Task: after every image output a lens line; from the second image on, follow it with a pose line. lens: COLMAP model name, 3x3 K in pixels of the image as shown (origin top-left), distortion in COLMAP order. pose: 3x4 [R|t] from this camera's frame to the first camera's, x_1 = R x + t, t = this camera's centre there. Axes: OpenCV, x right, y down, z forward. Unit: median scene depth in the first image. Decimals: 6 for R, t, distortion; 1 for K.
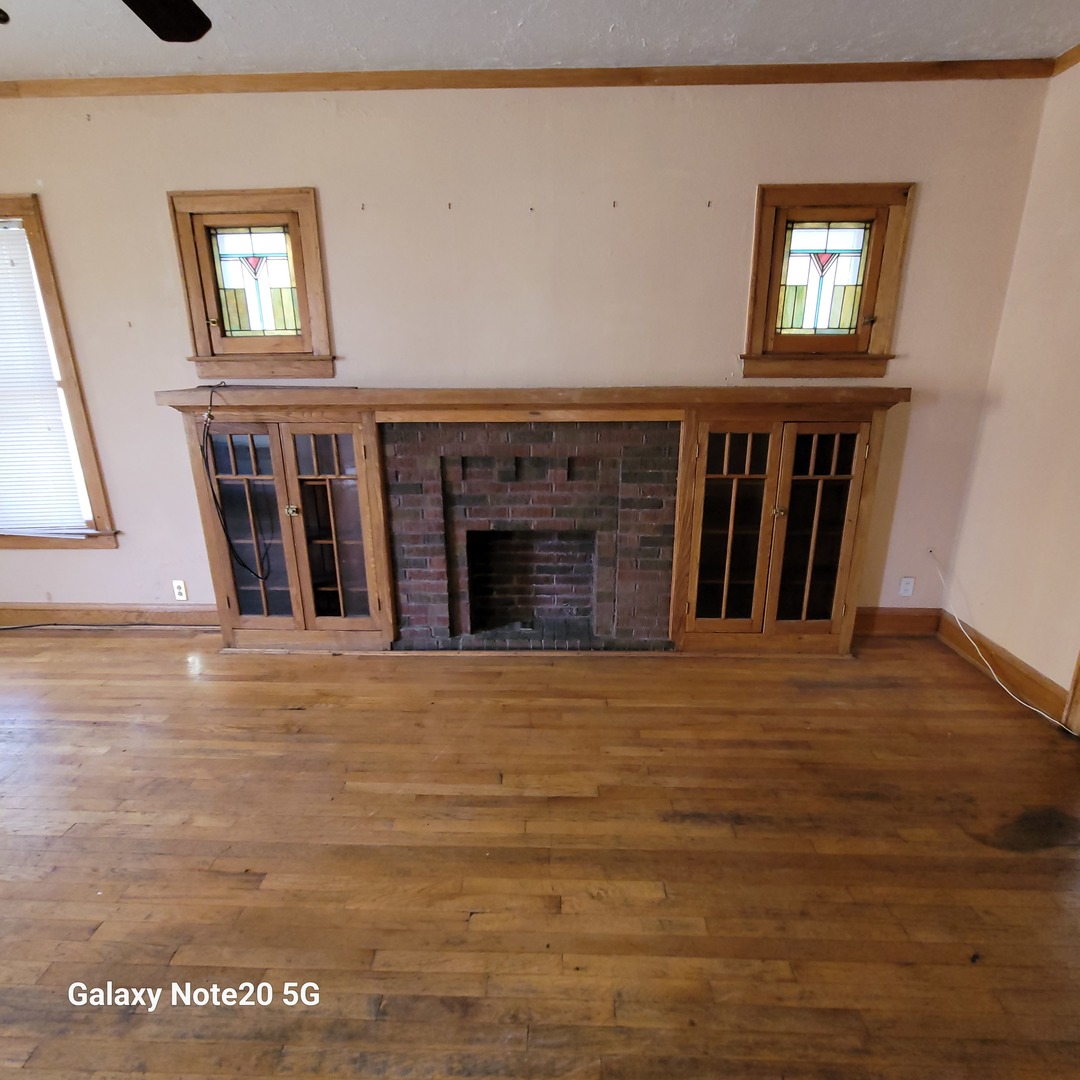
lens RADIAL K [[565.6, 0, 542.5], [0, 565.6, 544.9], [0, 0, 1]] dist [0.040716, -0.018274]
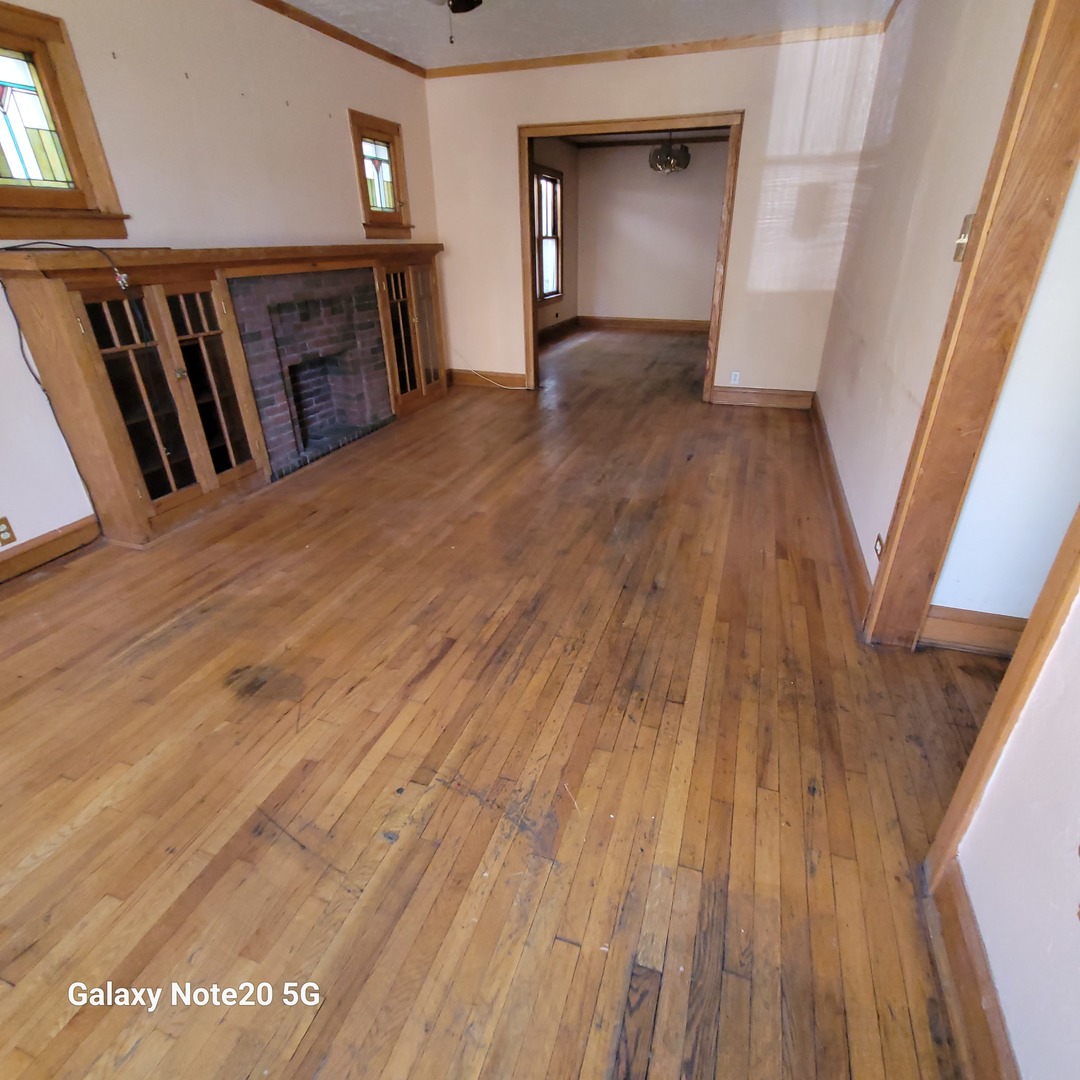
lens RADIAL K [[588.7, 0, 549.5], [0, 588.7, 540.4], [0, 0, 1]] dist [0.001321, -0.000891]
pose [[0.298063, -0.435824, 0.849244, -1.255039], [0.269002, 0.891976, 0.363341, -0.000377], [-0.915858, 0.120150, 0.383103, 0.002838]]
